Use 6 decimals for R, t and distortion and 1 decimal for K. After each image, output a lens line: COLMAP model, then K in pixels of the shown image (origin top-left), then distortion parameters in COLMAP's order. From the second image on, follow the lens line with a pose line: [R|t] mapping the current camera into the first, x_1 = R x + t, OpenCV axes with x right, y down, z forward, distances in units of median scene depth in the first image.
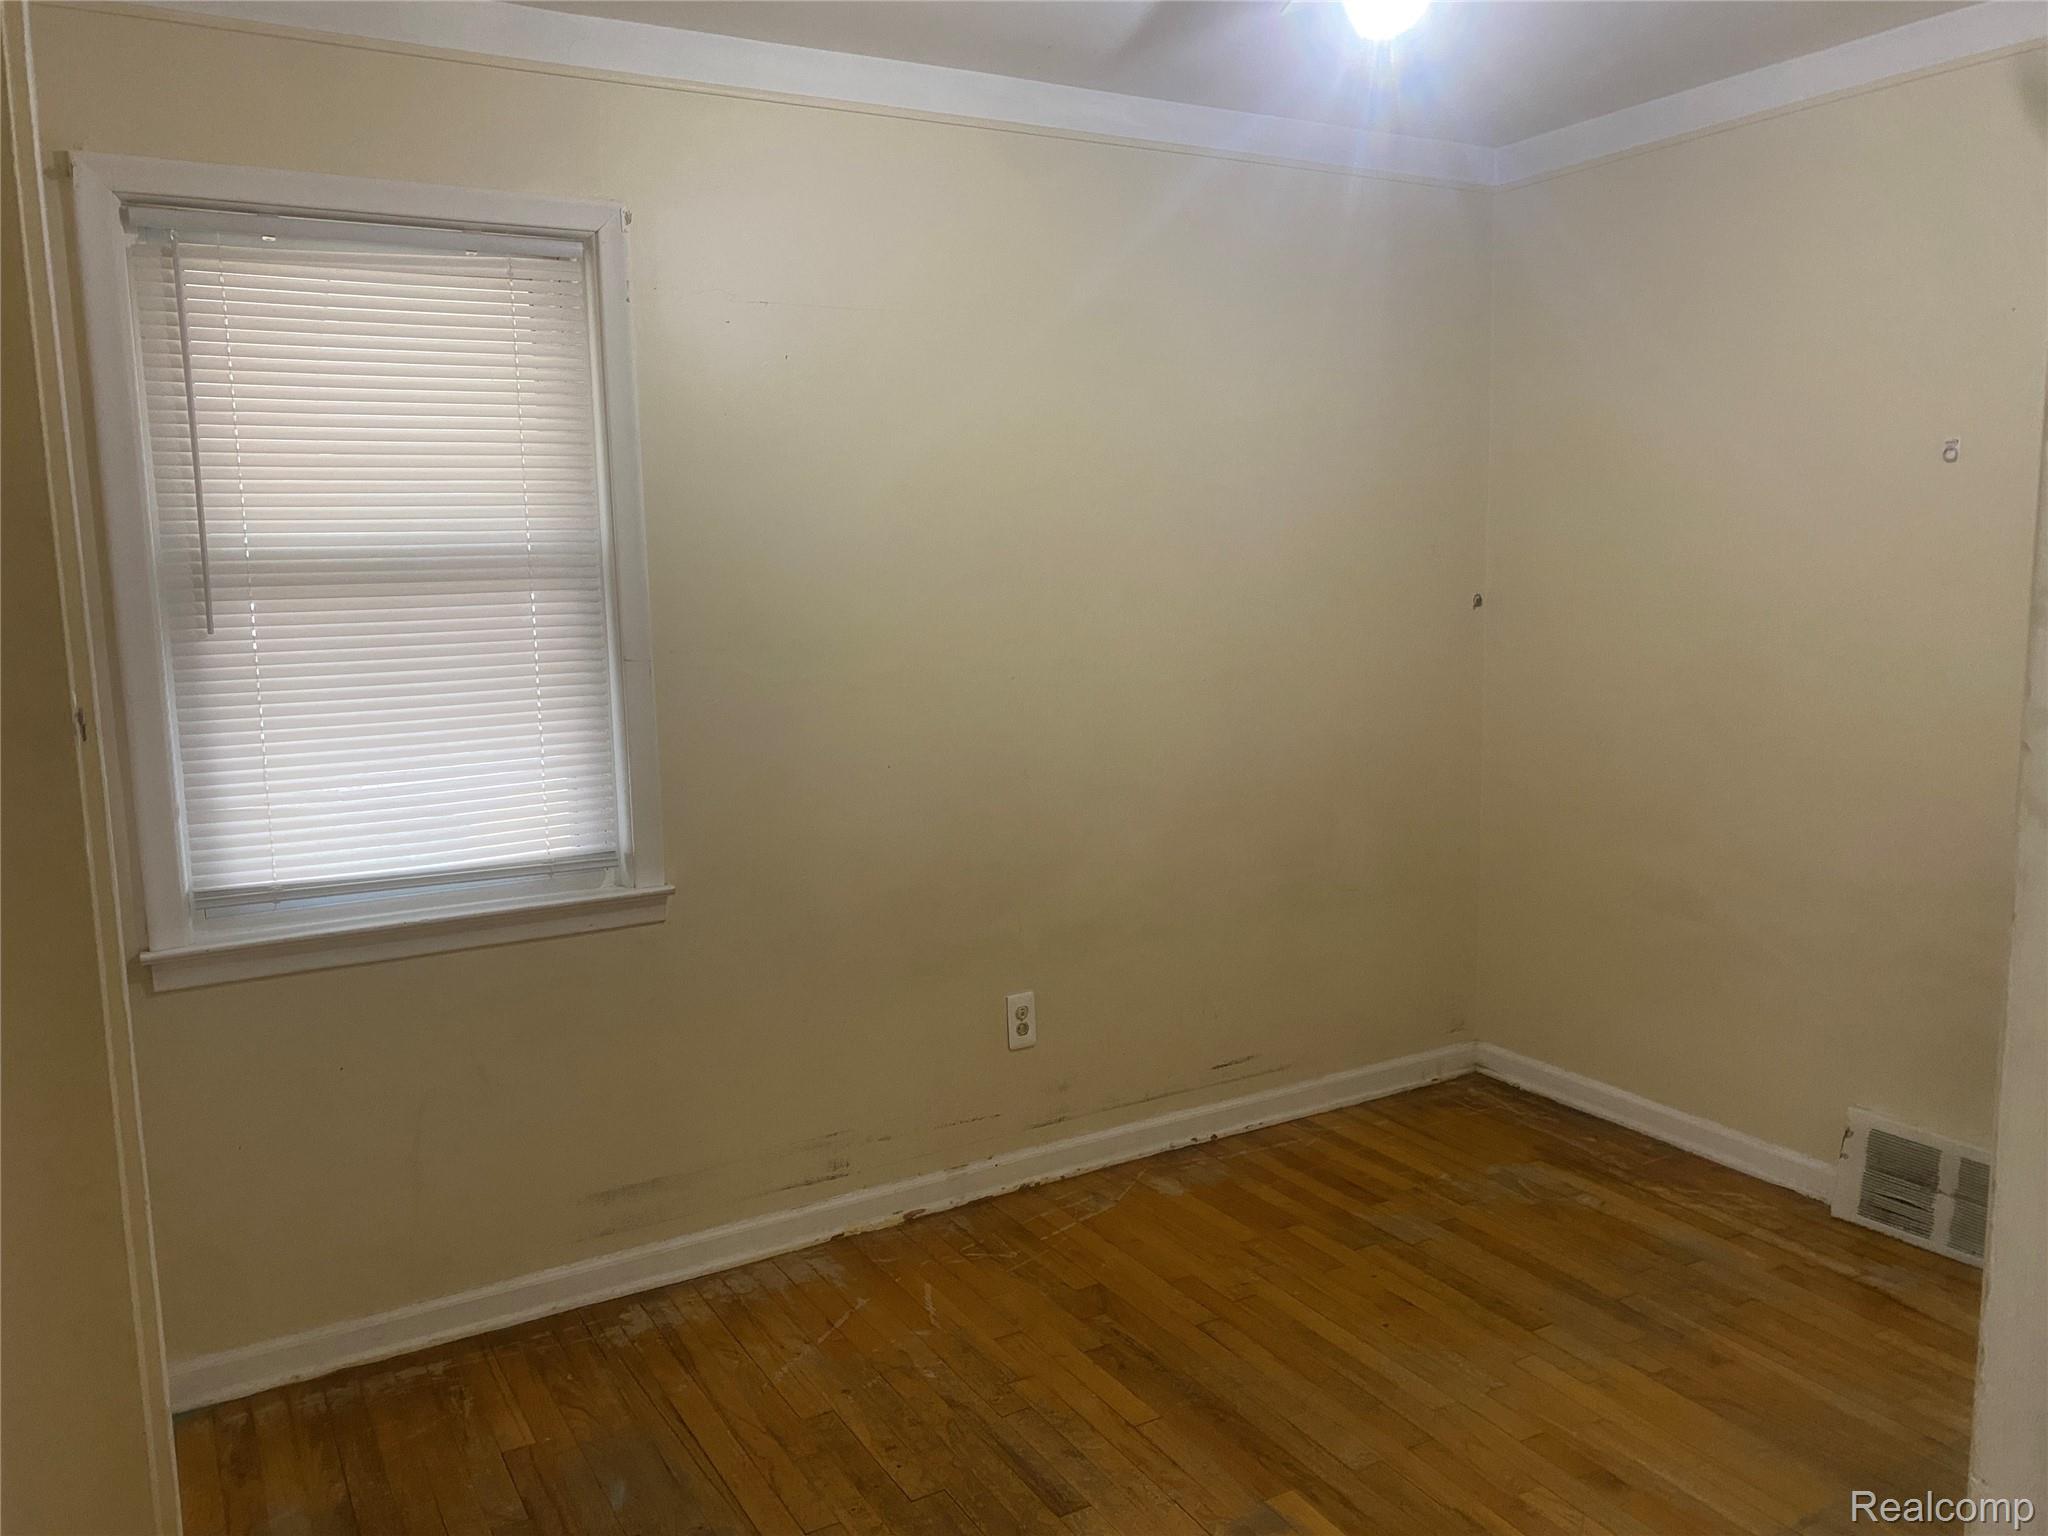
lens RADIAL K [[1601.5, 0, 1033.1], [0, 1601.5, 762.2], [0, 0, 1]] dist [0.042500, -0.032126]
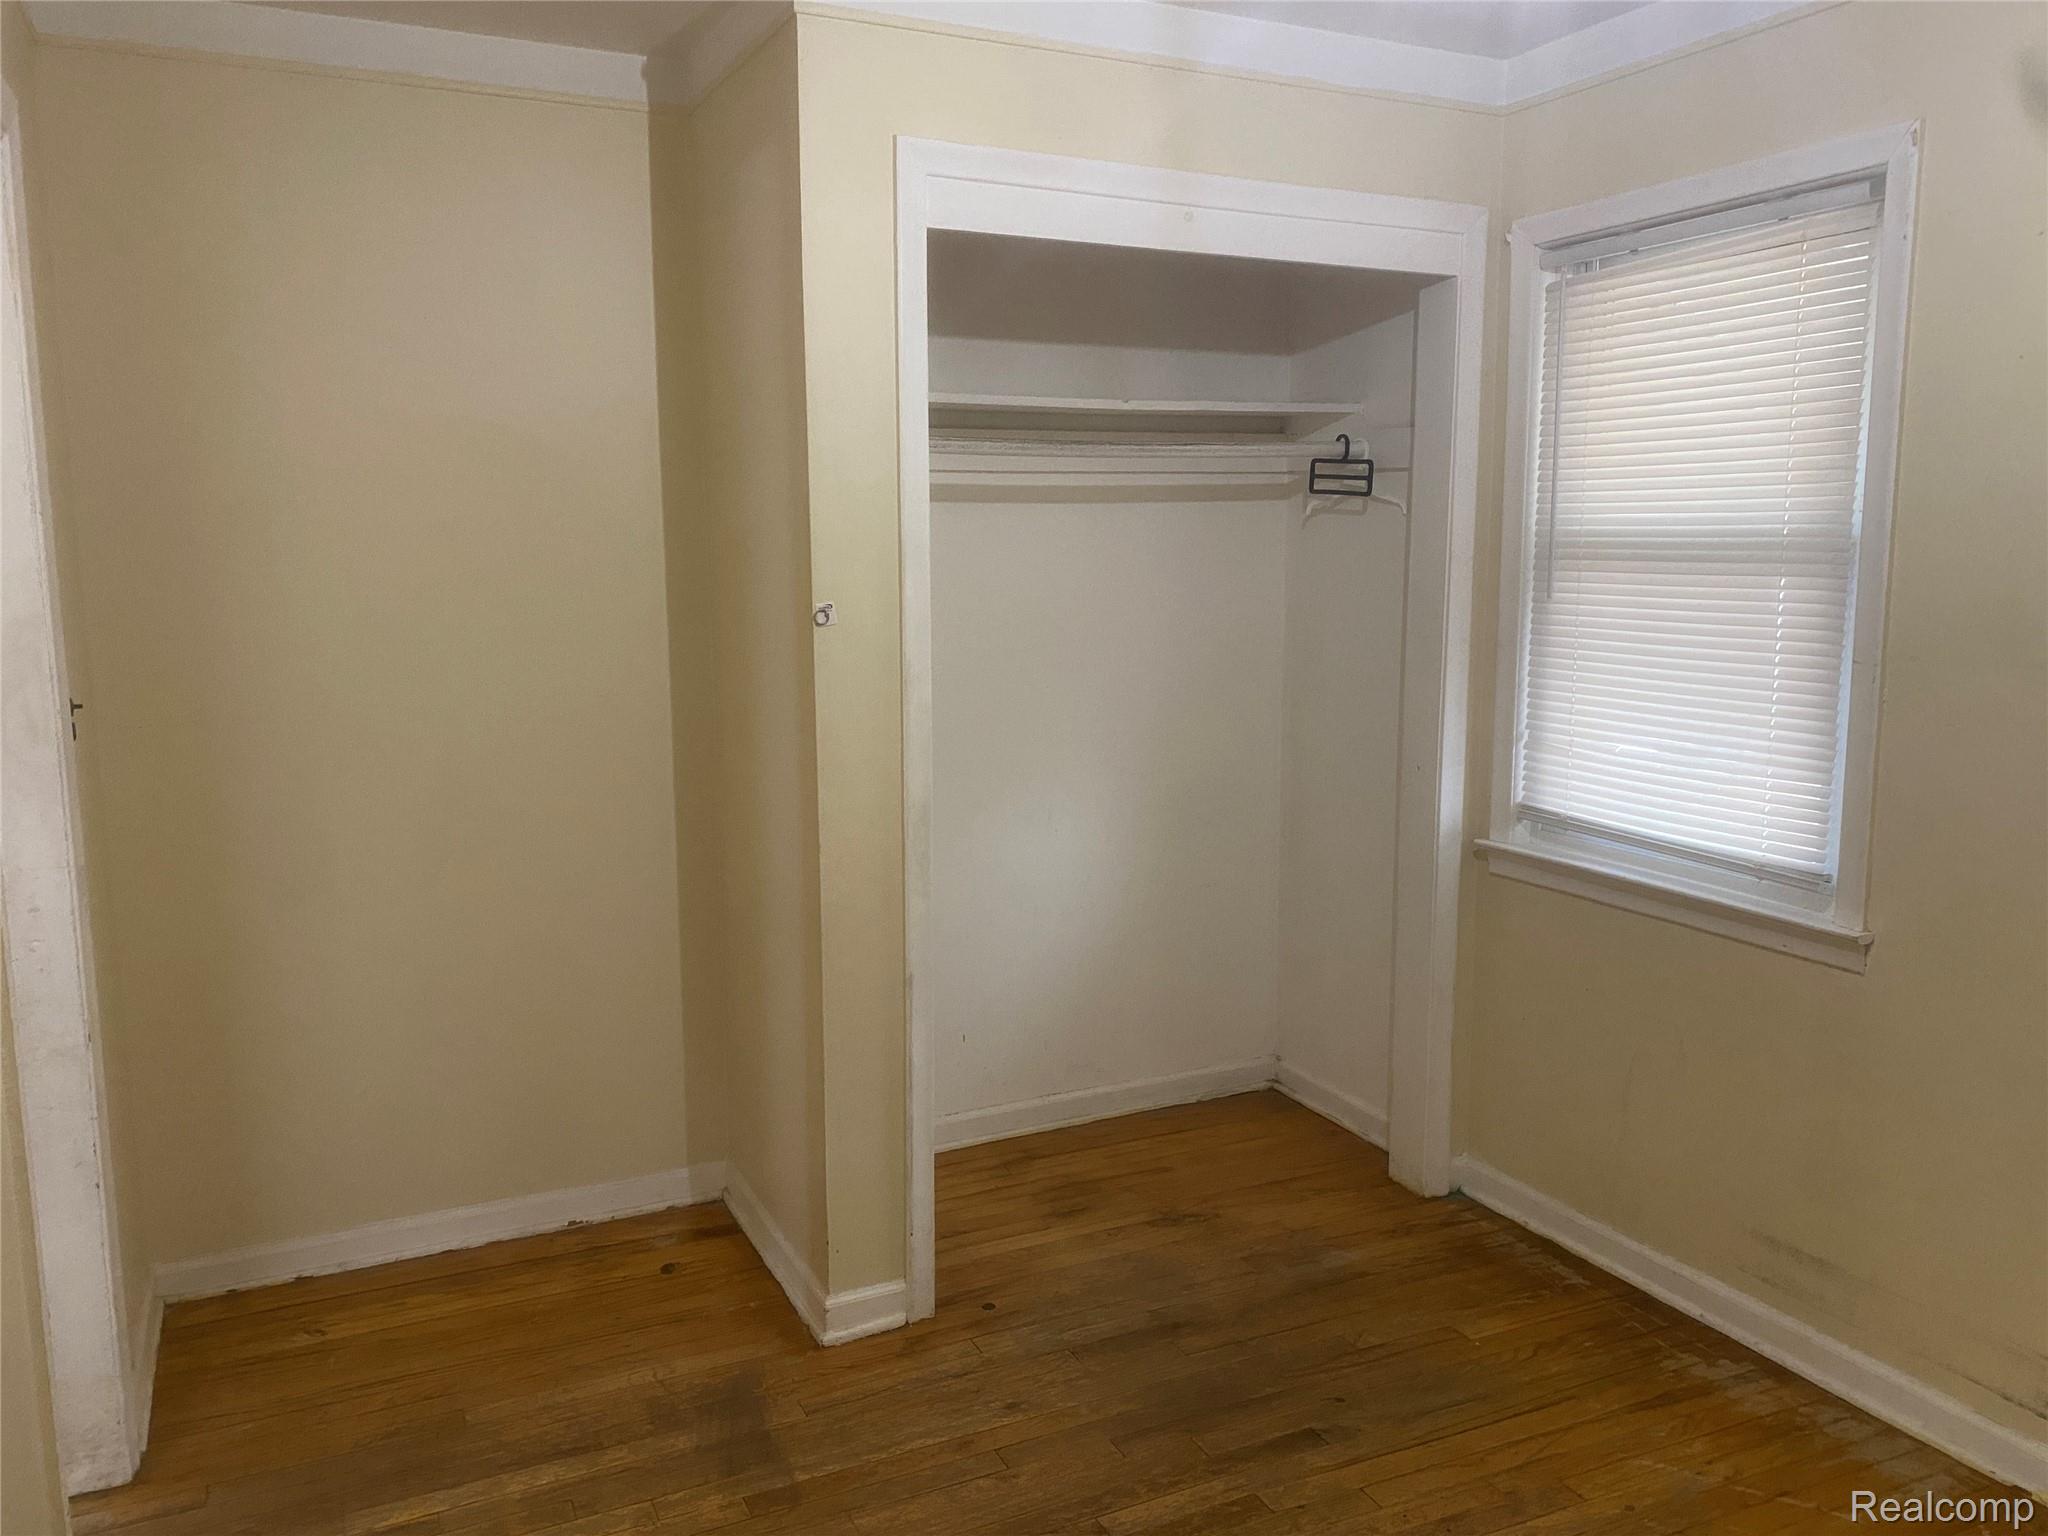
lens RADIAL K [[1601.5, 0, 1026.6], [0, 1601.5, 767.7], [0, 0, 1]] dist [0.042500, -0.032126]
pose [[-0.088239, 0.161464, -0.982926, 0.674656], [-0.135541, 0.975651, 0.172437, -0.100784], [0.986835, 0.148443, -0.064205, 0.644941]]
